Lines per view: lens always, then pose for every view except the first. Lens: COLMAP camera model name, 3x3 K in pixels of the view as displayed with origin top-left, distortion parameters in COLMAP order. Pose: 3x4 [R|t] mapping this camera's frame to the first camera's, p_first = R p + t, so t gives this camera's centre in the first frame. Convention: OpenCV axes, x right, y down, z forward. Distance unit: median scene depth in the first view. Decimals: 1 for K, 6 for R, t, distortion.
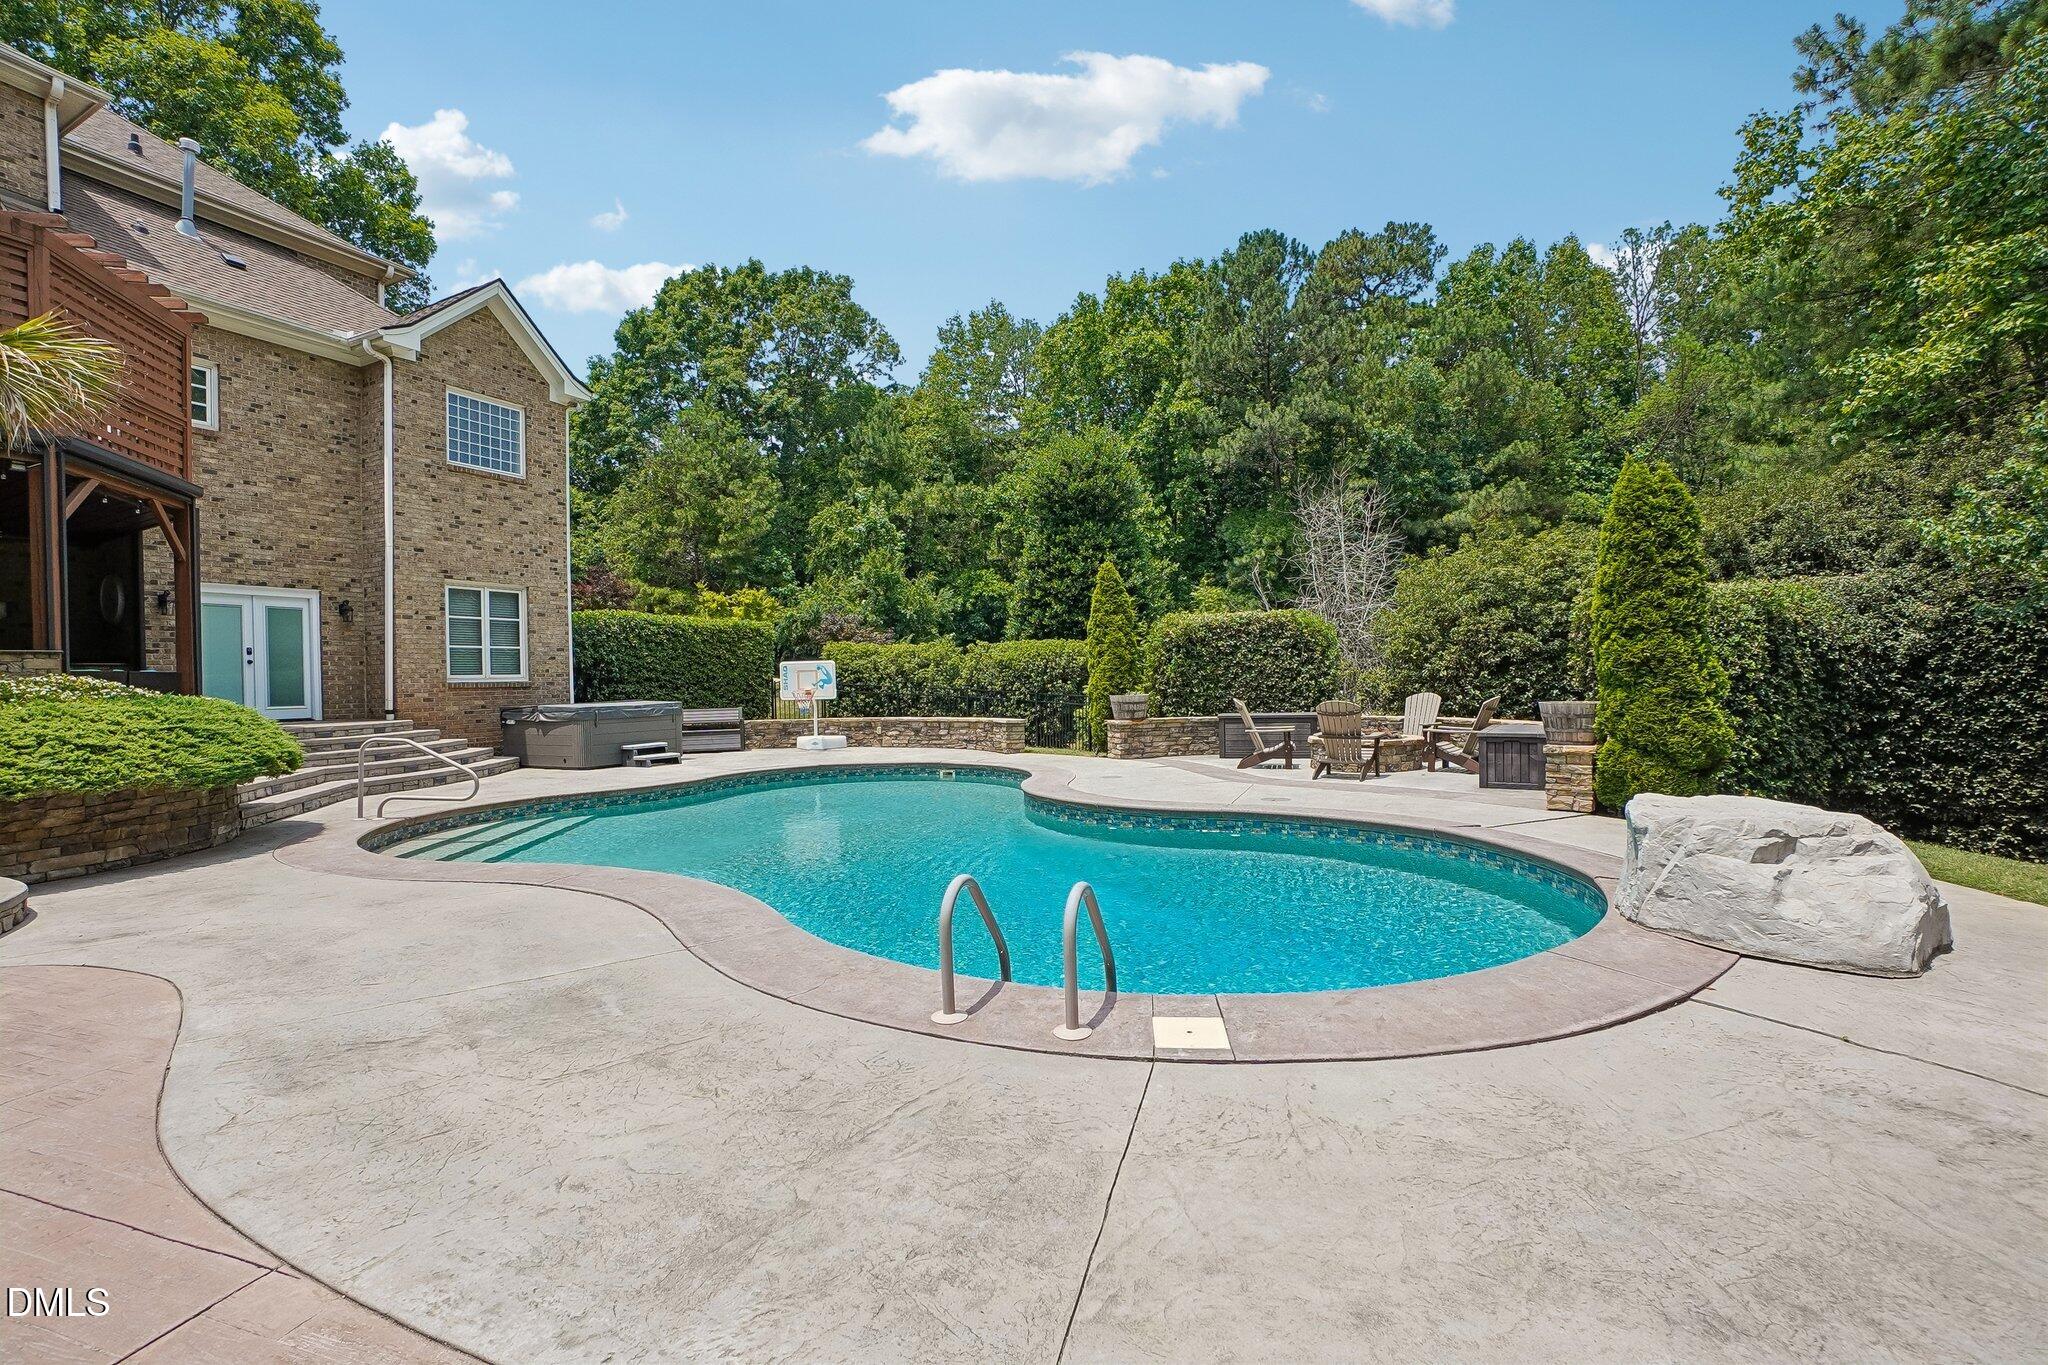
lens RADIAL K [[903.4, 0, 1024.0], [0, 903.4, 682.5], [0, 0, 1]] dist [-0.060328, 0.020323]
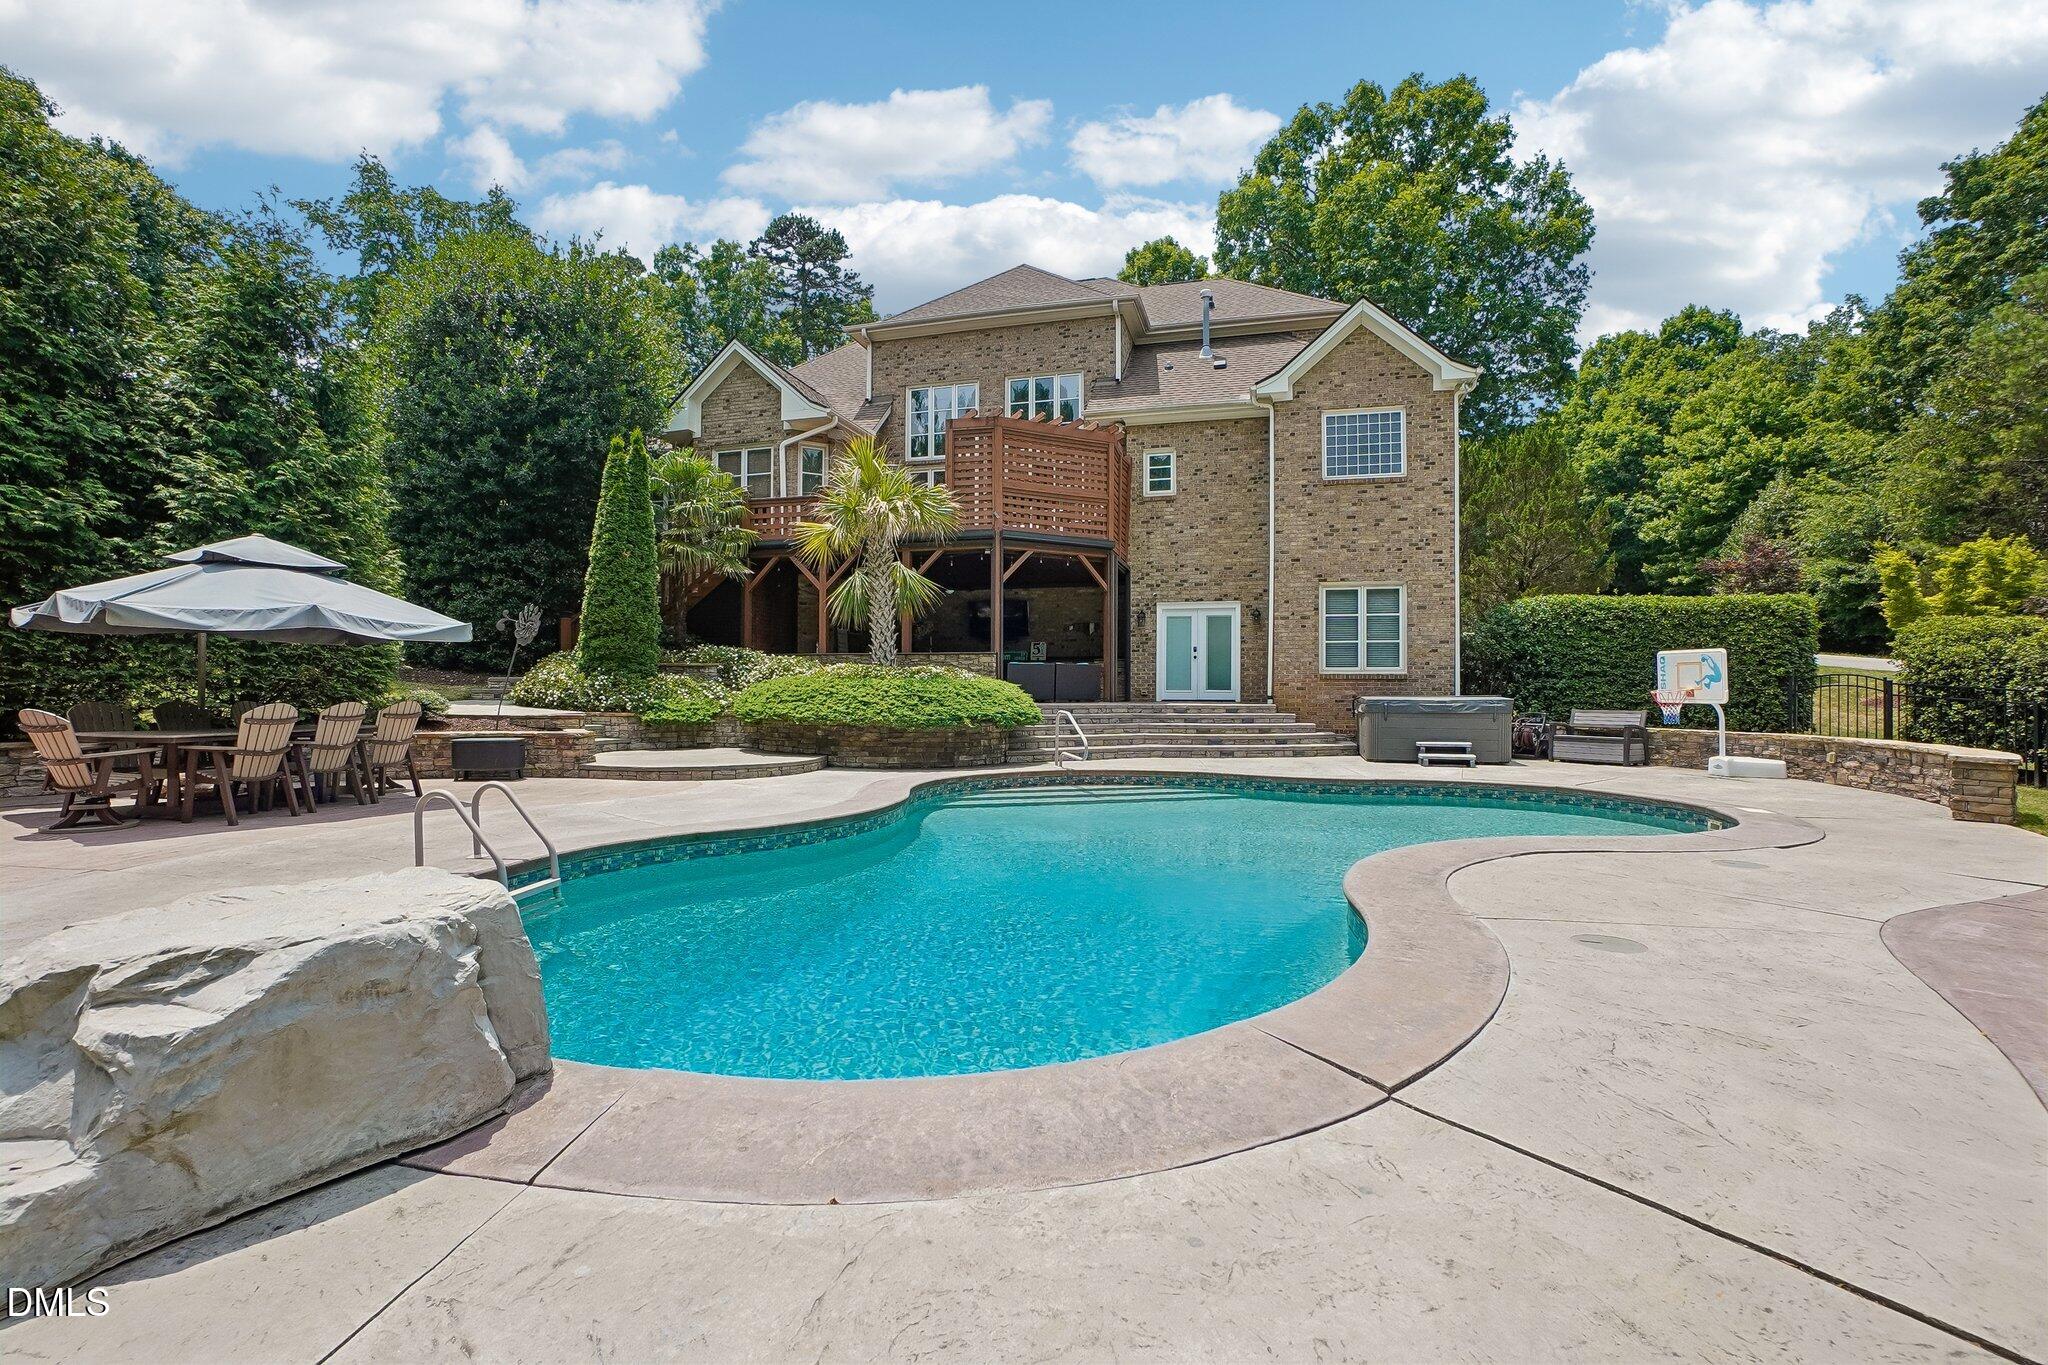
lens RADIAL K [[939.3, 0, 1024.0], [0, 939.3, 682.5], [0, 0, 1]] dist [-0.066399, 0.029271]
pose [[0.170320, 0.017512, -0.985233, 0.443290], [-0.012380, 0.999801, 0.015631, -0.002705], [0.985311, 0.009535, 0.170503, 0.405695]]
